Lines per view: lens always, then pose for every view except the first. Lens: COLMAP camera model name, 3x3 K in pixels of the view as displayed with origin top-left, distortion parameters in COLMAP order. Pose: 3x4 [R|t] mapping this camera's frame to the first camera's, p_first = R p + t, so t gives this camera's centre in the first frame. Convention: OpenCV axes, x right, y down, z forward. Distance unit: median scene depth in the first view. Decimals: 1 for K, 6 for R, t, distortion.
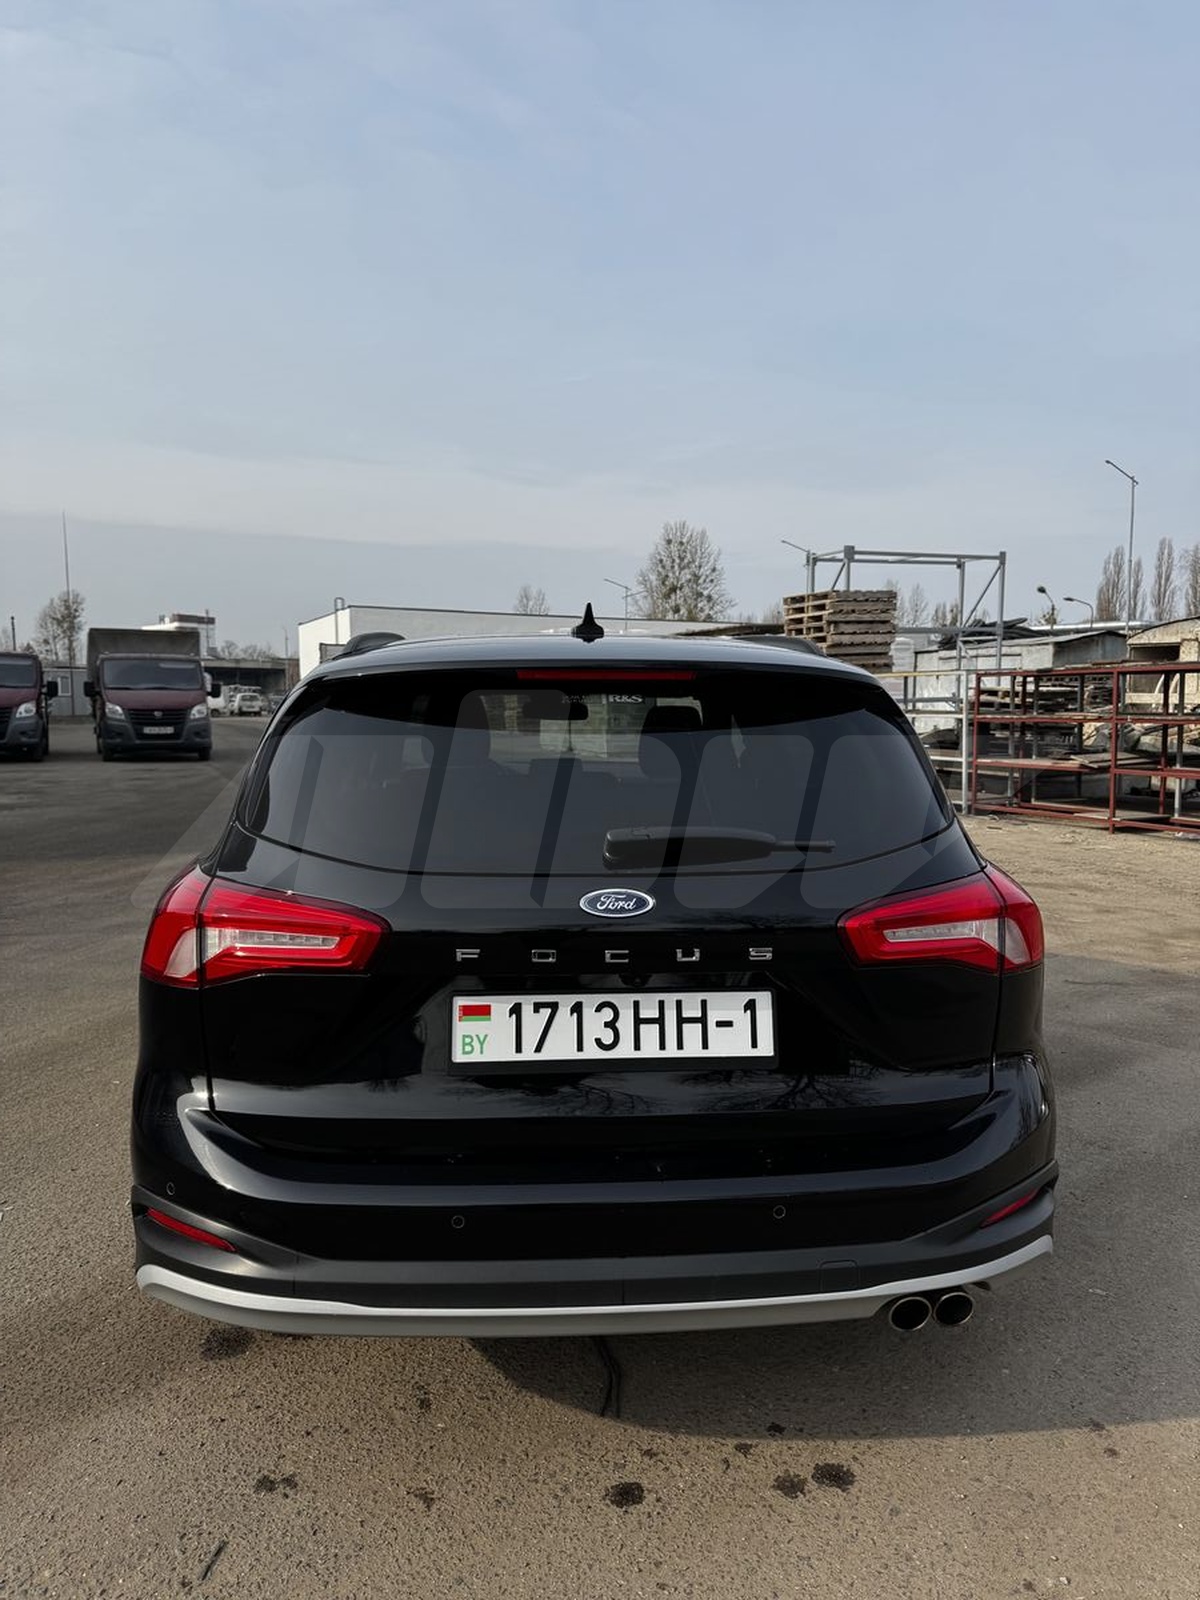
lens RADIAL K [[1101.4, 0, 600.0], [0, 1101.4, 800.0], [0, 0, 1]] dist [0.119770, -0.130586]
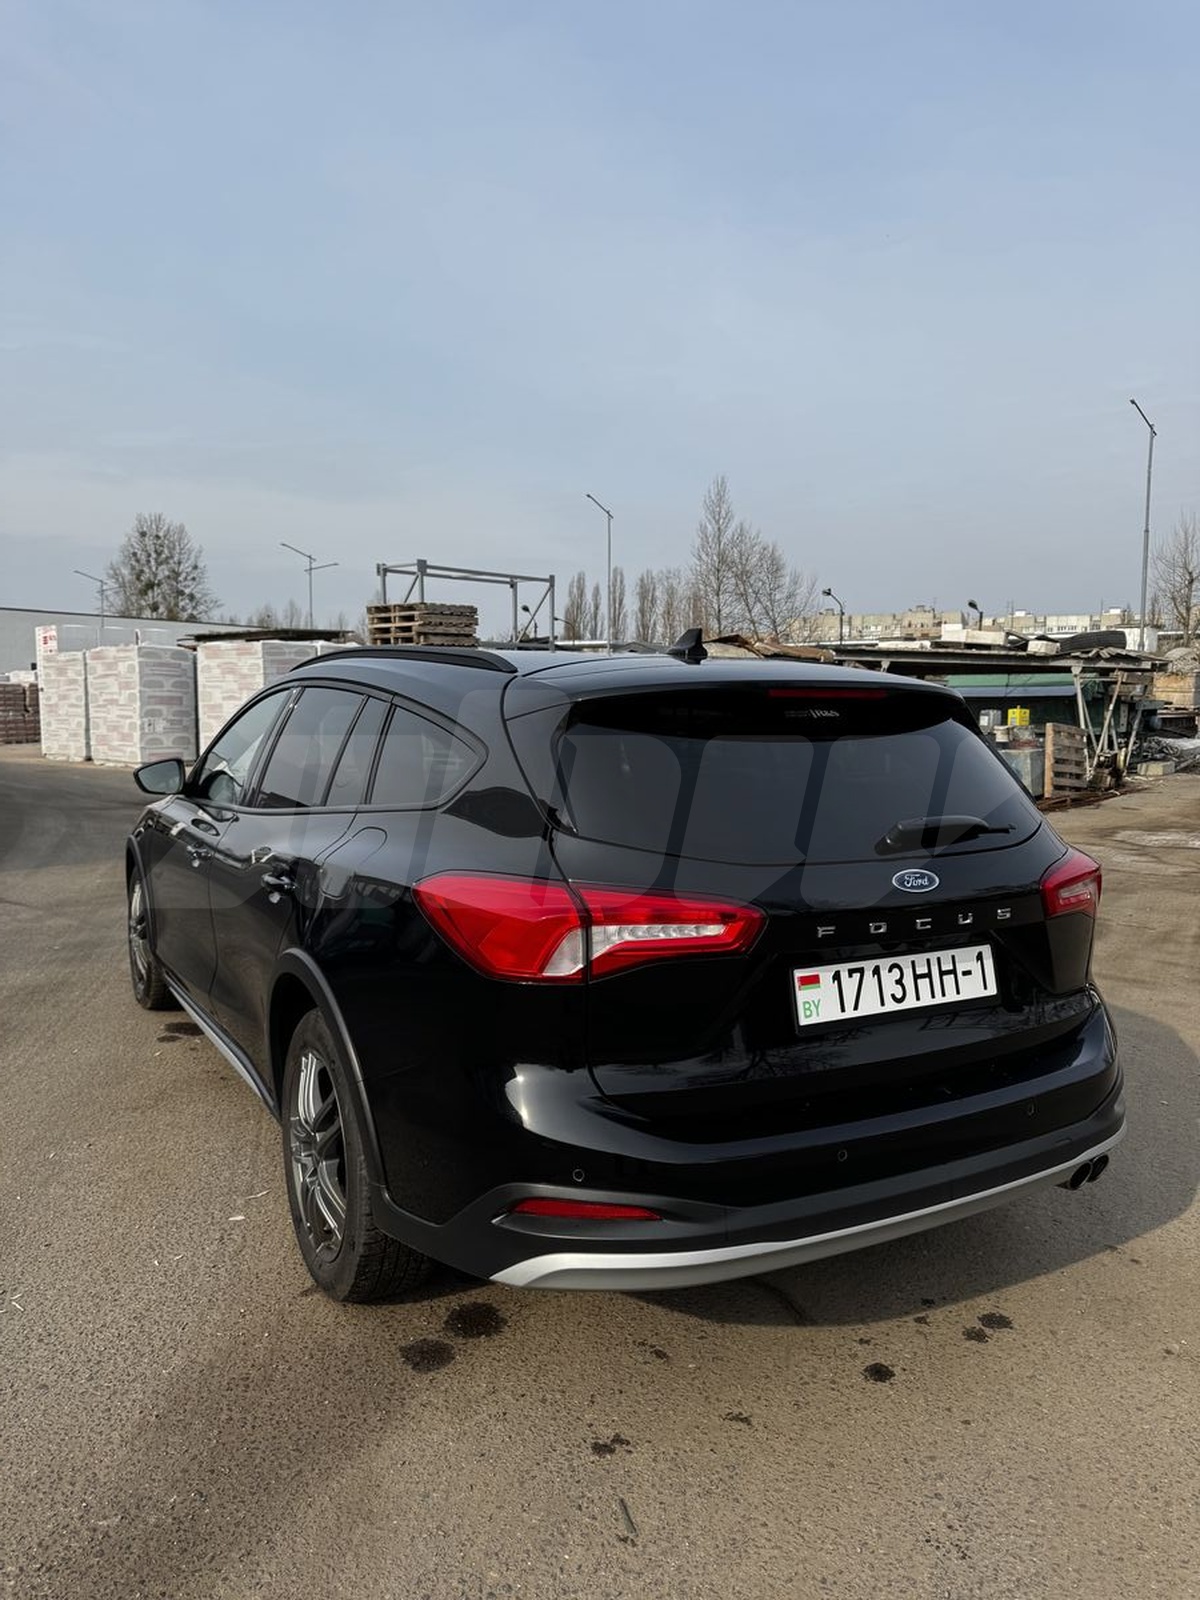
lens RADIAL K [[1108.5, 0, 600.7], [0, 1108.5, 790.6], [0, 0, 1]] dist [0.108963, -0.140386]
pose [[0.901755, -0.025922, 0.431469, -0.804127], [0.032755, 0.999428, -0.008412, -0.007610], [-0.431005, 0.021719, 0.902088, 0.025604]]
